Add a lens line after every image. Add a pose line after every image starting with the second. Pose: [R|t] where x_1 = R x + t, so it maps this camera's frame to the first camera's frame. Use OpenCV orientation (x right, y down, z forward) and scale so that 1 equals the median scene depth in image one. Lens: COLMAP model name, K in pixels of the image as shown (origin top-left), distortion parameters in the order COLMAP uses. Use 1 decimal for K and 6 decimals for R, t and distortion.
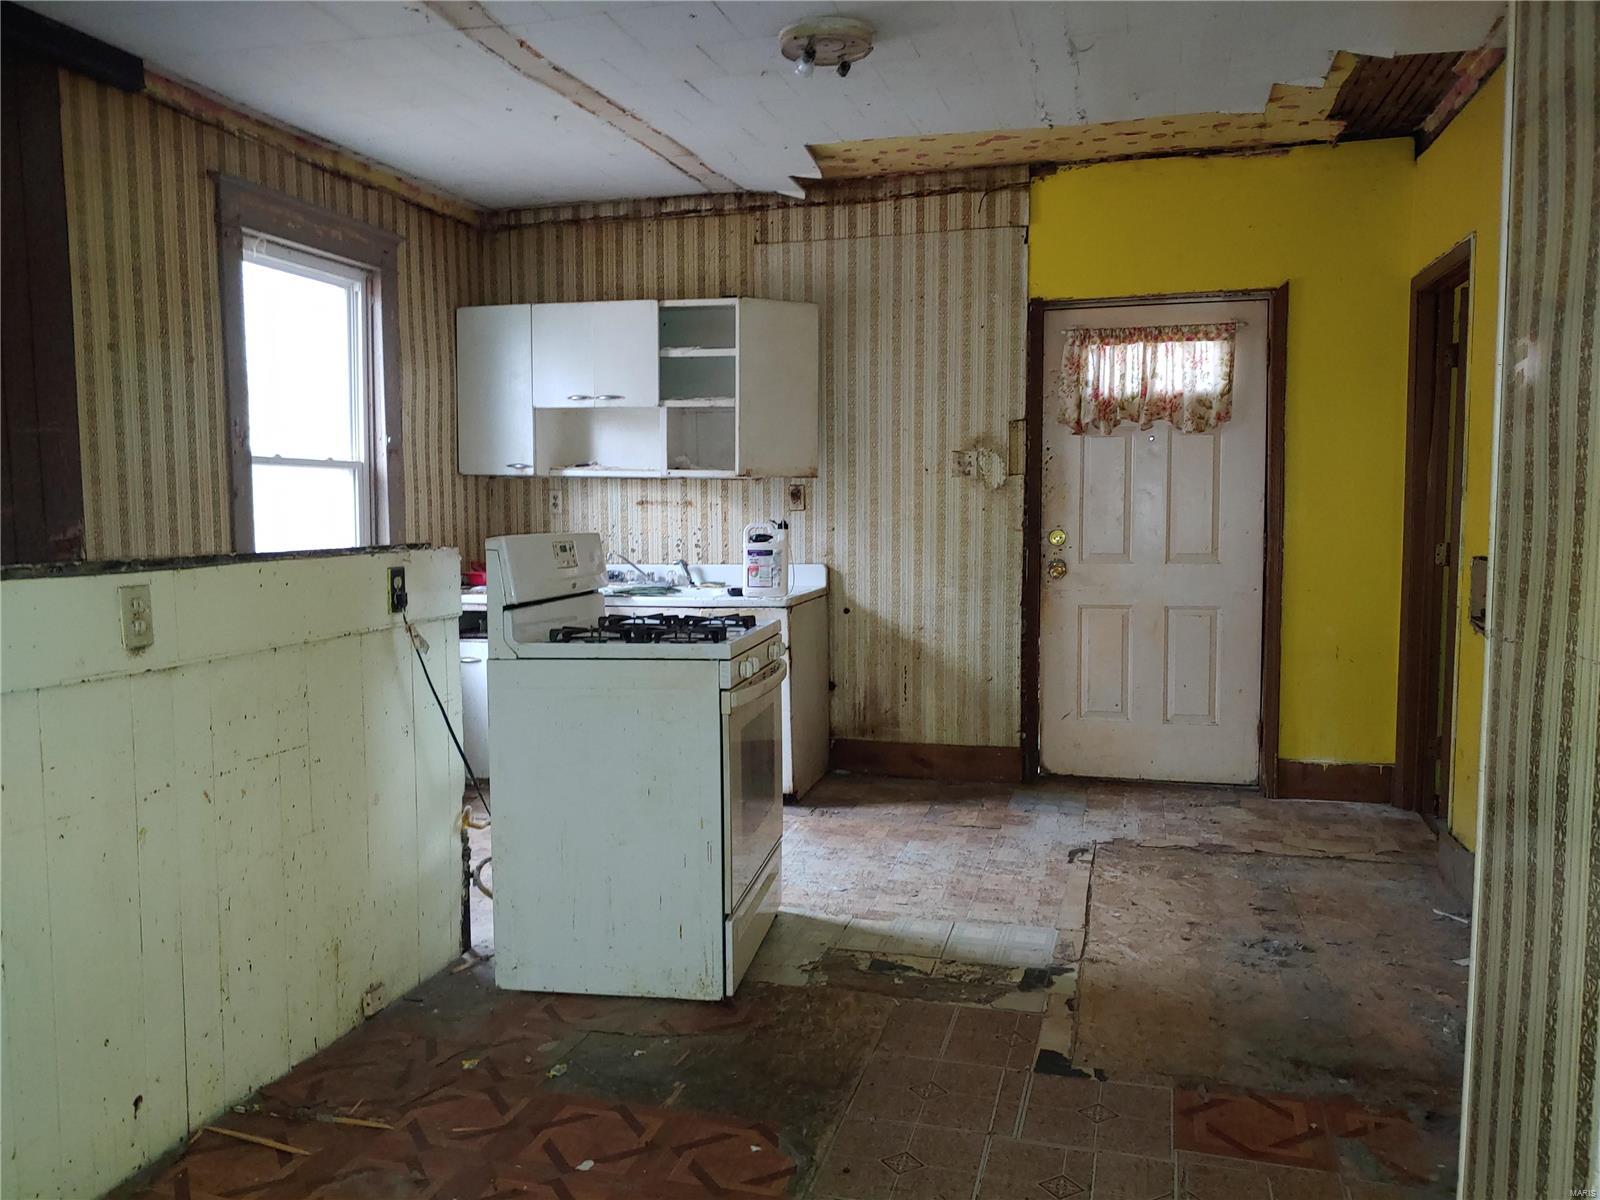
lens RADIAL K [[1236.4, 0, 801.5], [0, 1236.4, 601.0], [0, 0, 1]] dist [-0.017011, 0.008076]
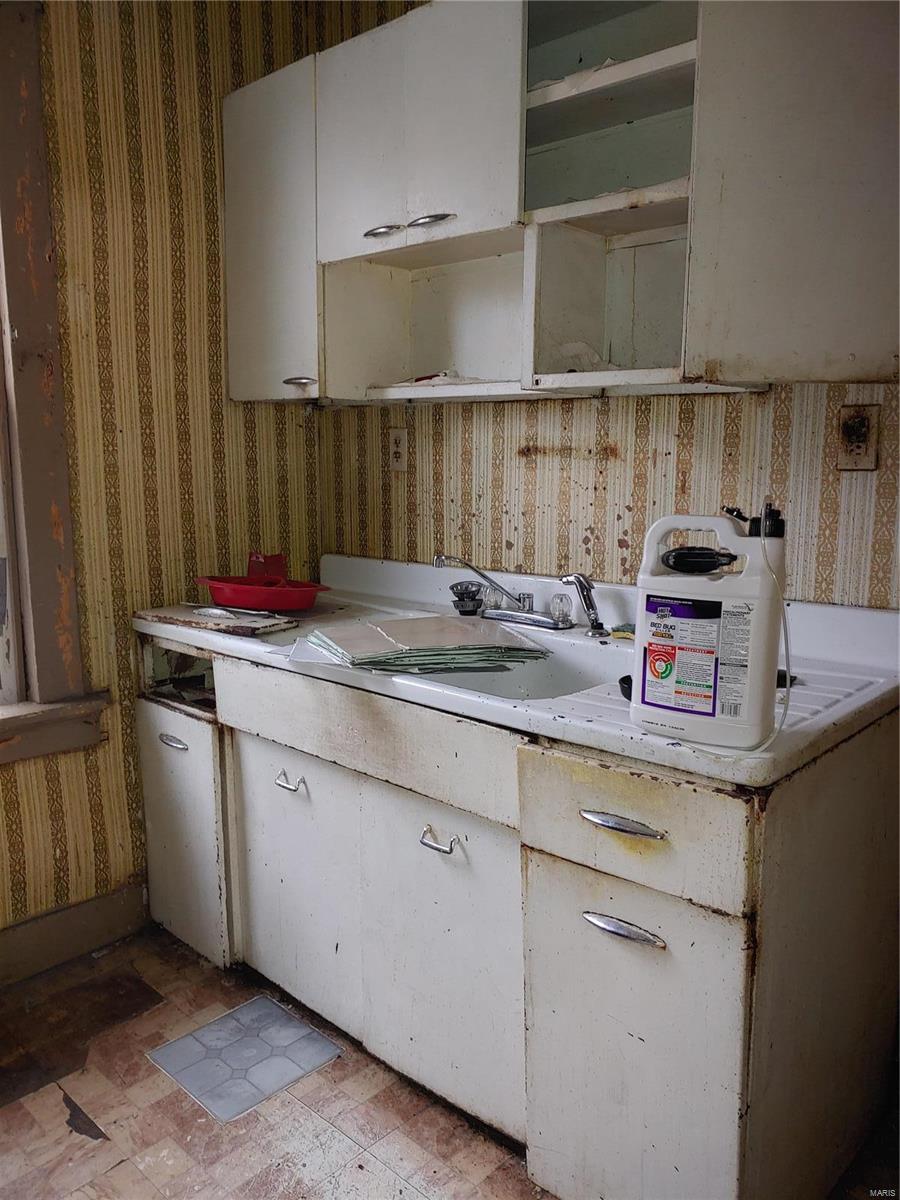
lens RADIAL K [[927.3, 0, 452.3], [0, 927.3, 606.6], [0, 0, 1]] dist [-0.017011, 0.008076]
pose [[0.883223, 0.075384, -0.462854, 0.022267], [-0.034472, 0.994761, 0.096236, -0.052862], [0.467684, -0.069042, 0.881195, 0.664434]]
